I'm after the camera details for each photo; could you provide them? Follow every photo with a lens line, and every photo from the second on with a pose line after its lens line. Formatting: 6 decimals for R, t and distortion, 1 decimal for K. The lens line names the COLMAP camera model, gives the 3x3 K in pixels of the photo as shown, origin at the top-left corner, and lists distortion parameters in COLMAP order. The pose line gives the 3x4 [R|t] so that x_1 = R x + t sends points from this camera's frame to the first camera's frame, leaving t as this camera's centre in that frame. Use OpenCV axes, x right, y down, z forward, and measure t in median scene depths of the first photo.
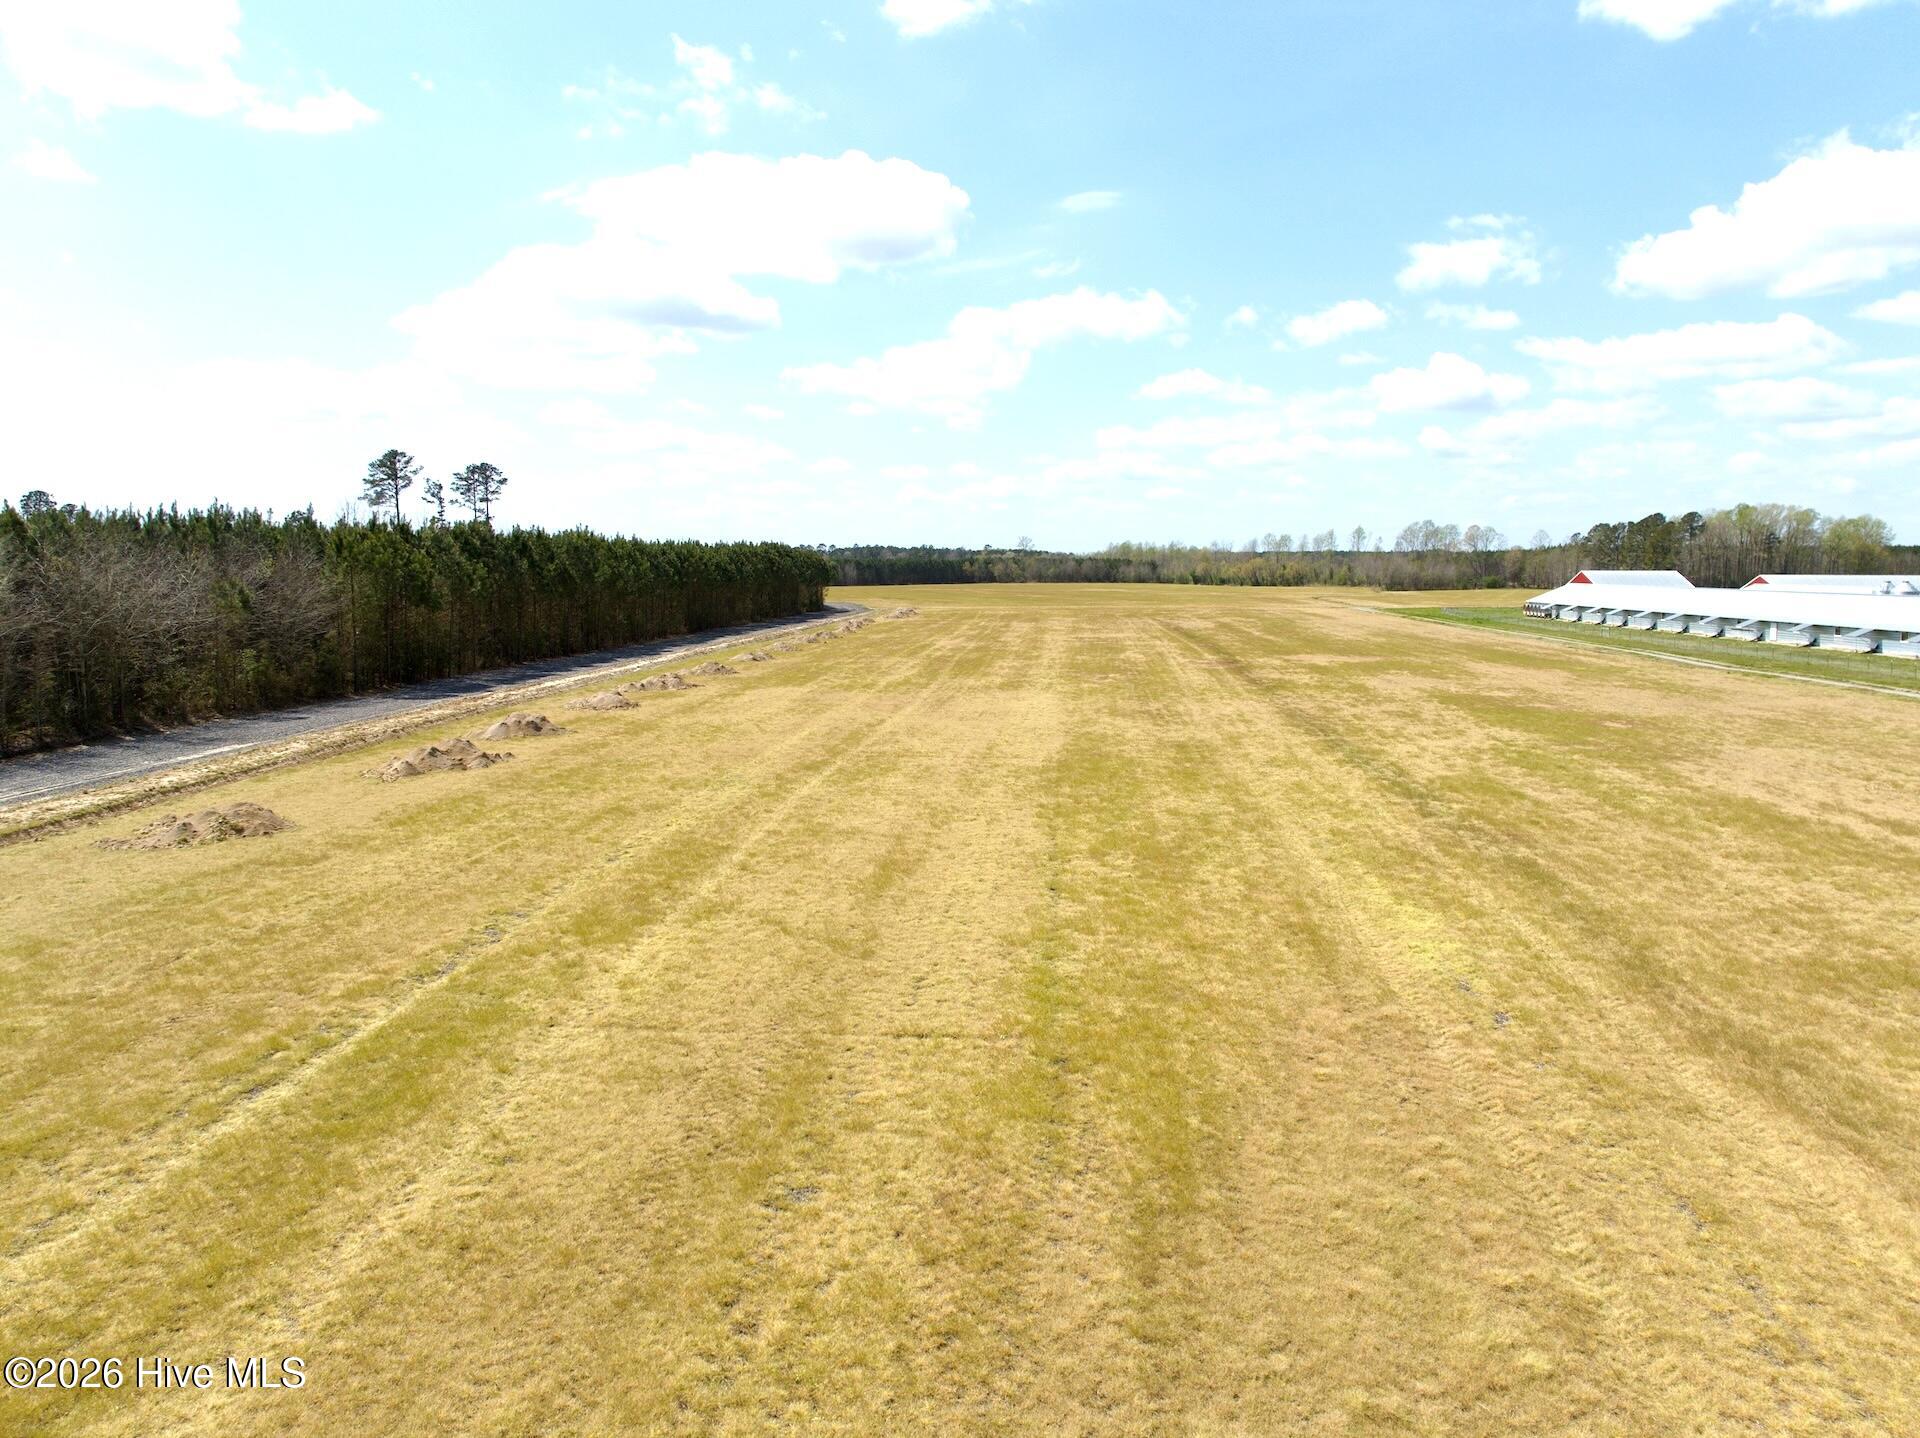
lens RADIAL K [[1367.4, 0, 956.8], [0, 1367.4, 715.9], [0, 0, 1]] dist [-0.054957, 0.014589]
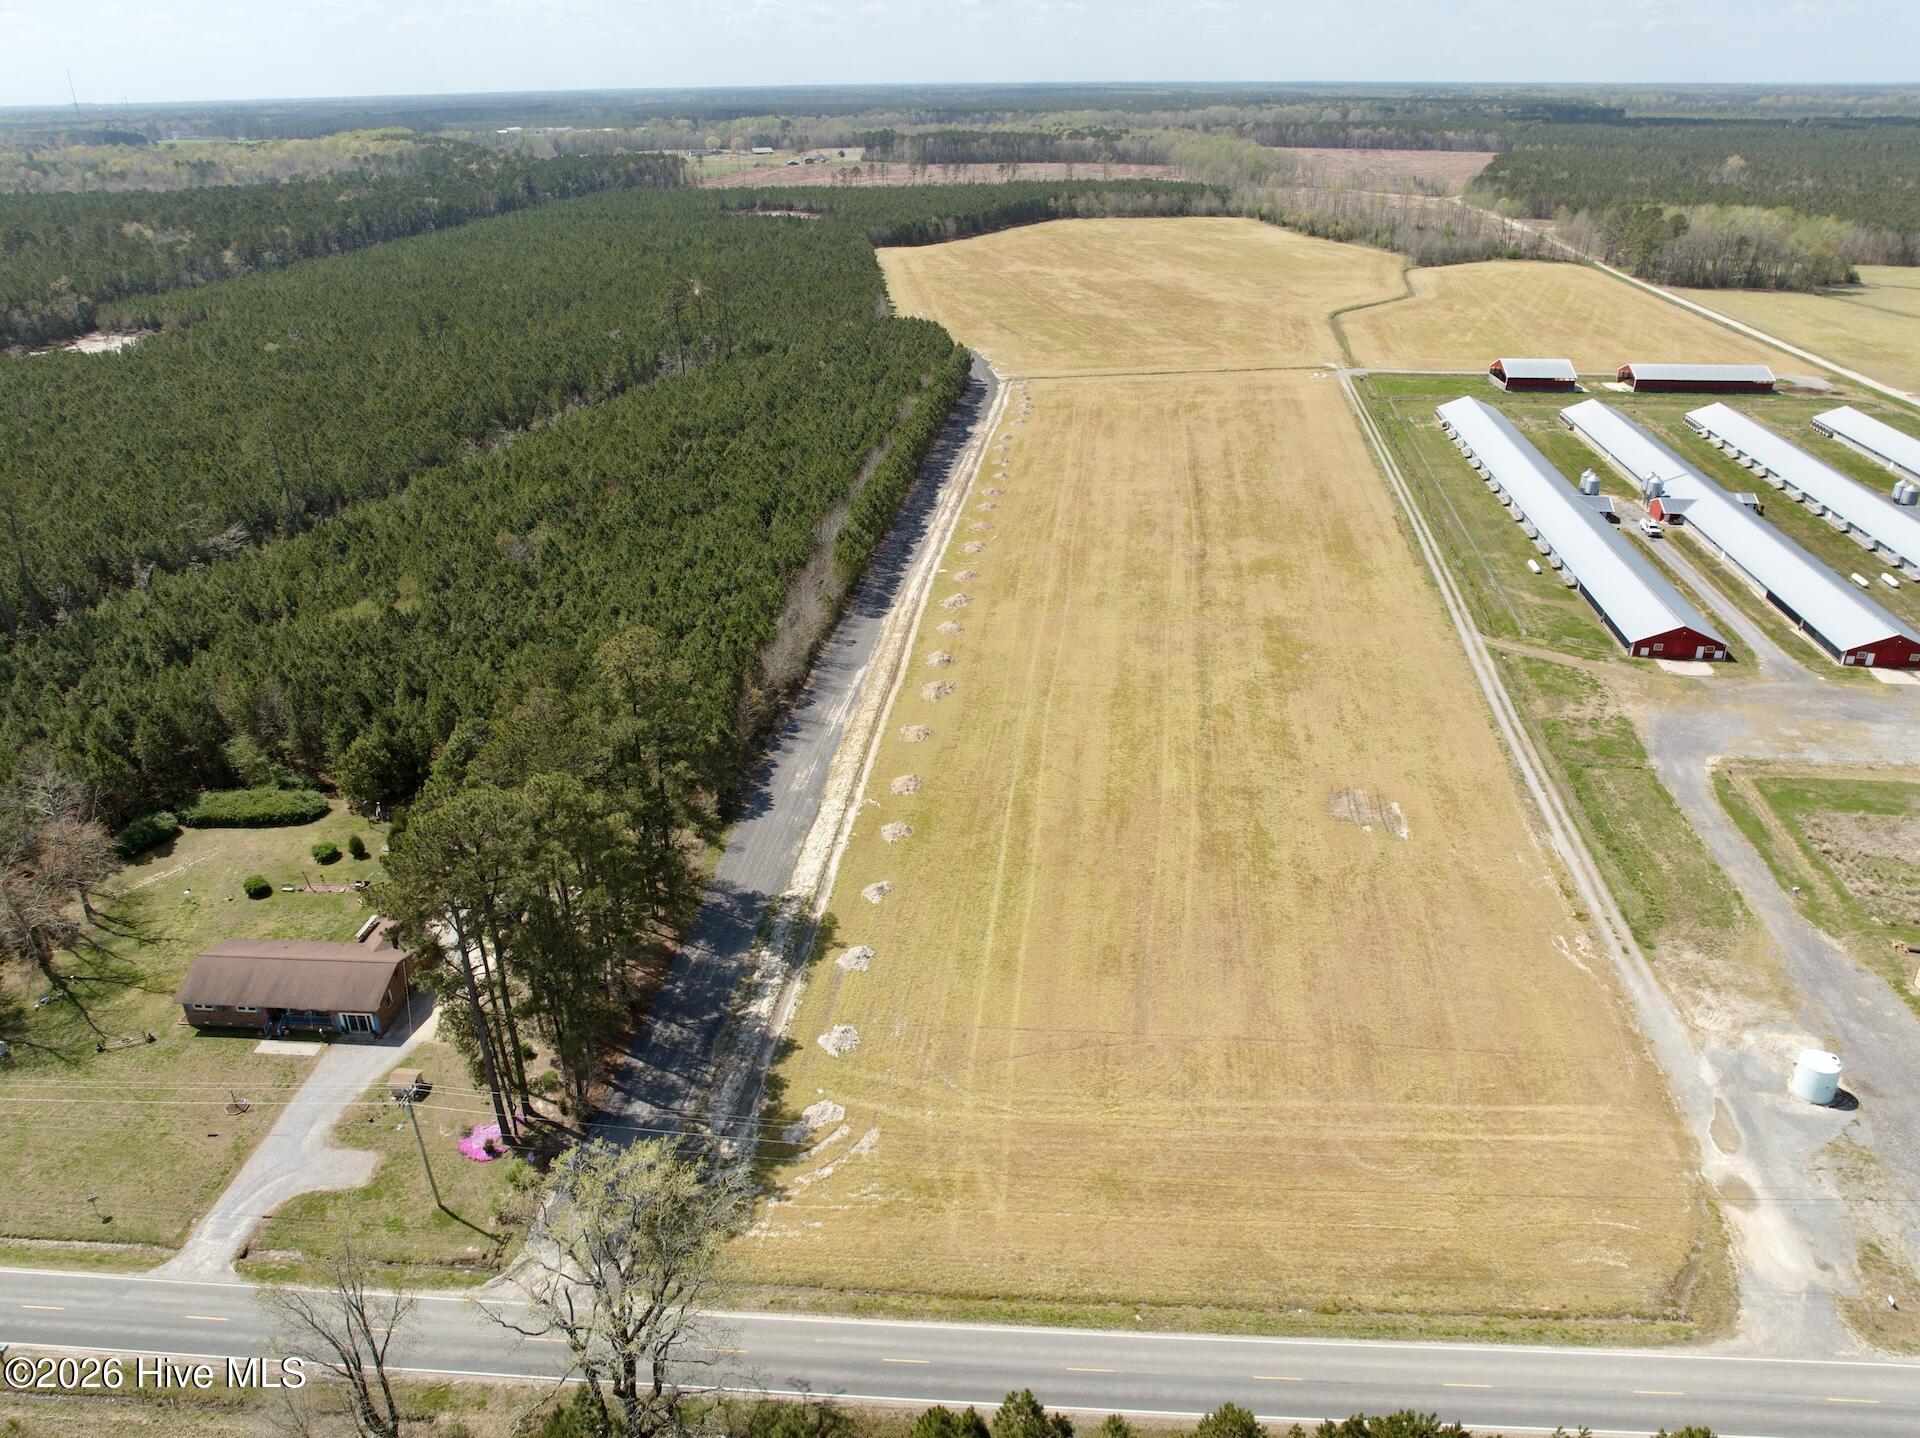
lens RADIAL K [[1367.4, 0, 963.6], [0, 1367.4, 713.3], [0, 0, 1]] dist [-0.054957, 0.014589]
pose [[0.998995, 0.013491, -0.042753, -0.008328], [0.000975, 0.946880, 0.321585, -0.053479], [0.044821, -0.321304, 0.945915, -0.120953]]
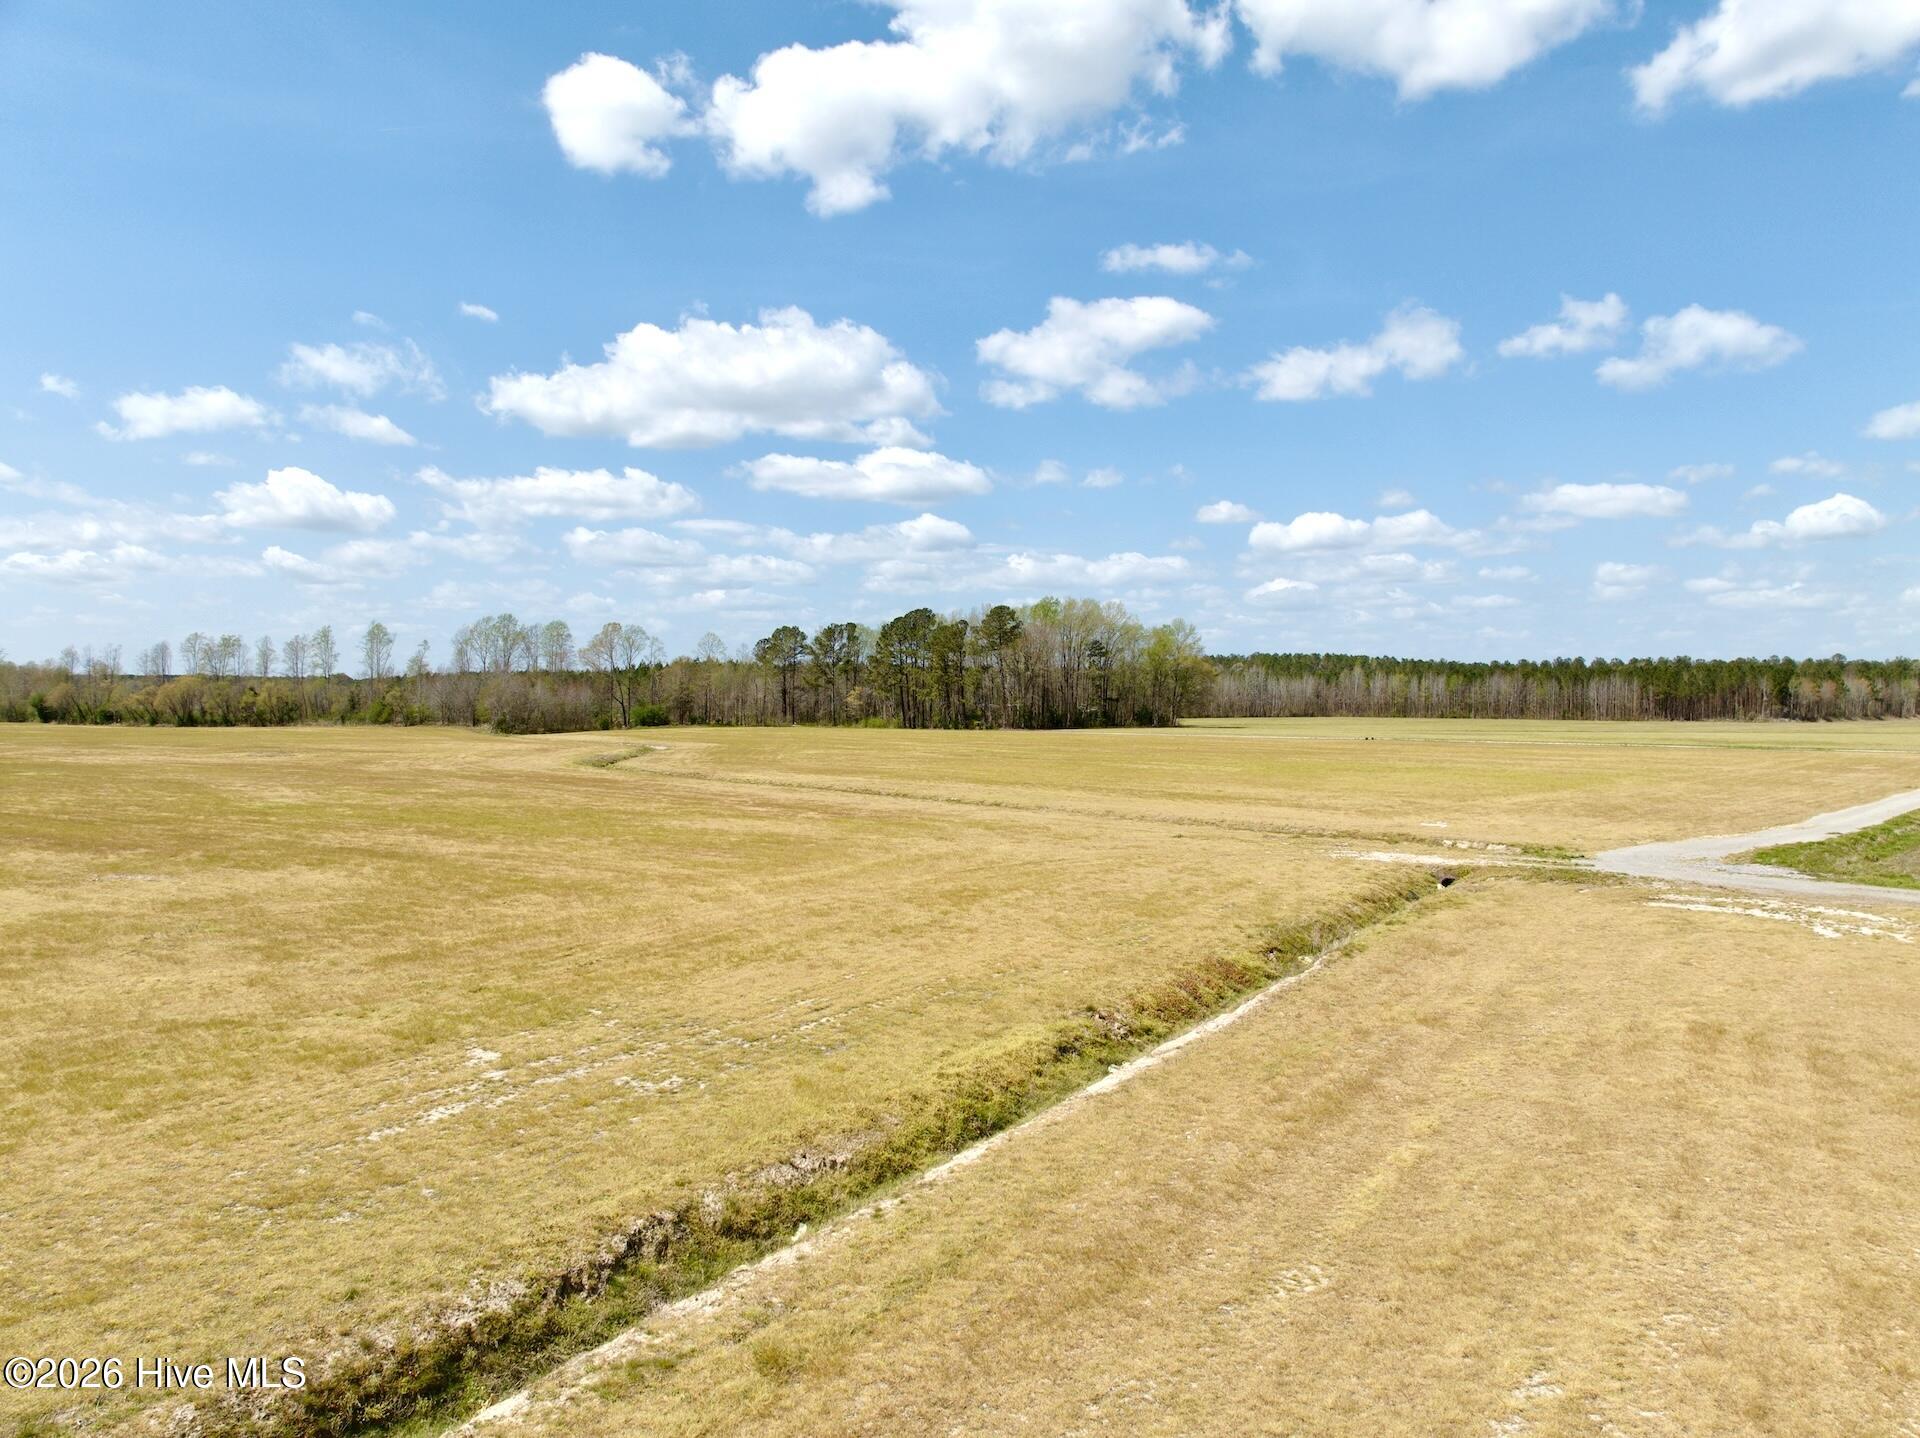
lens RADIAL K [[1367.4, 0, 970.1], [0, 1367.4, 706.2], [0, 0, 1]] dist [-0.054957, 0.014589]
pose [[0.687185, 0.001768, 0.726480, 0.029717], [0.073692, 0.994669, -0.072127, -0.027150], [-0.722735, 0.103100, 0.683392, 0.267053]]
